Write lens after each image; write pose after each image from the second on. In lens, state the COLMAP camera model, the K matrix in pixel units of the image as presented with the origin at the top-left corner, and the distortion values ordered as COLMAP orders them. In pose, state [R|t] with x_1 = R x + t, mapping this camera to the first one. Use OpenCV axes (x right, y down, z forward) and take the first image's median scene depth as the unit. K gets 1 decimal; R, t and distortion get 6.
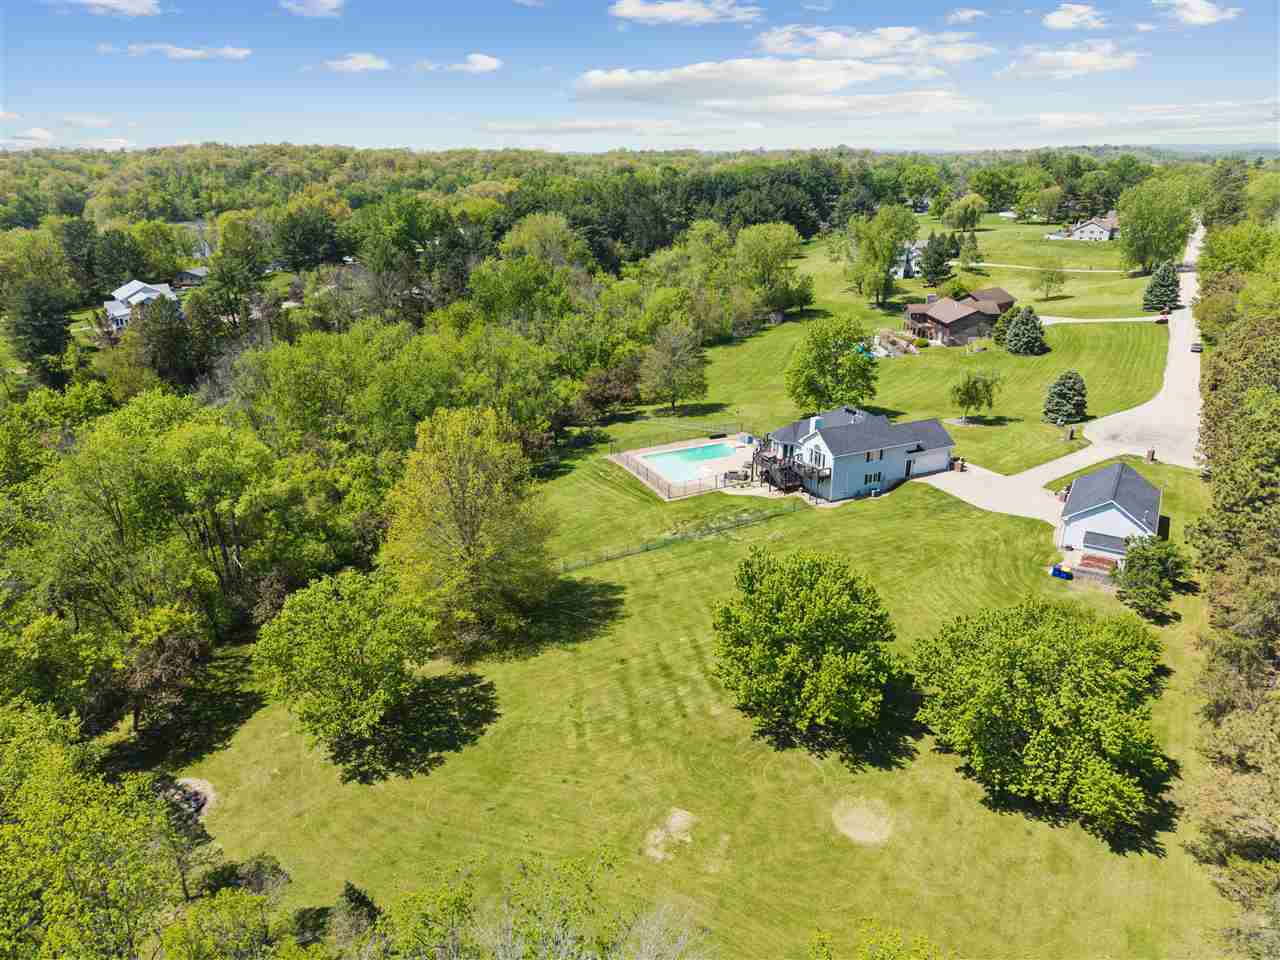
lens RADIAL K [[872.0, 0, 636.1], [0, 872.0, 487.6], [0, 0, 1]] dist [0.041226, -0.038867]
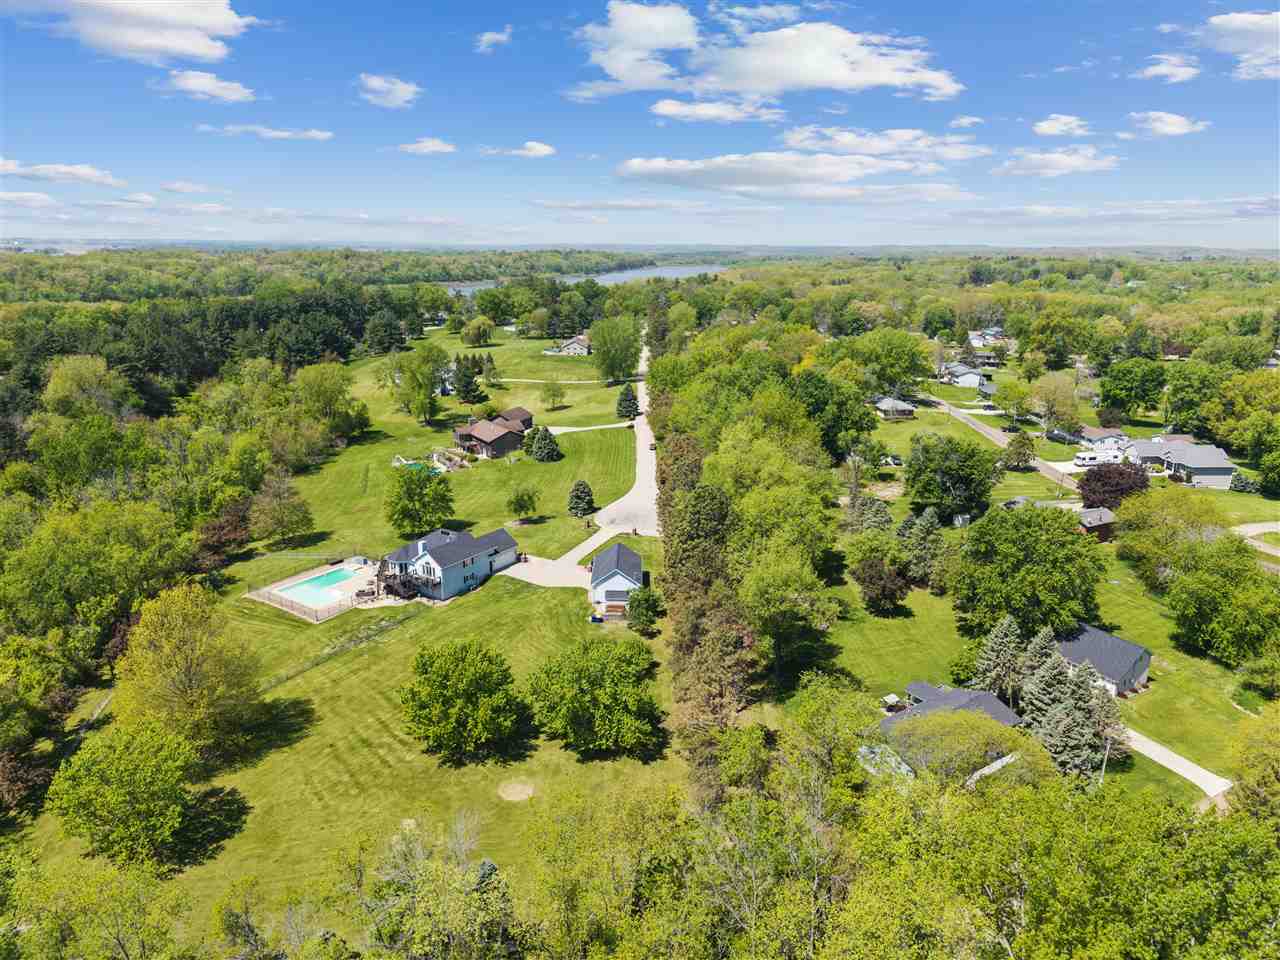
lens RADIAL K [[872.0, 0, 636.1], [0, 872.0, 487.6], [0, 0, 1]] dist [0.041226, -0.038867]
pose [[0.861446, -0.125184, 0.492179, -0.164133], [0.167185, 0.985027, -0.042080, -0.047714], [-0.479542, 0.118534, 0.869476, -0.354151]]
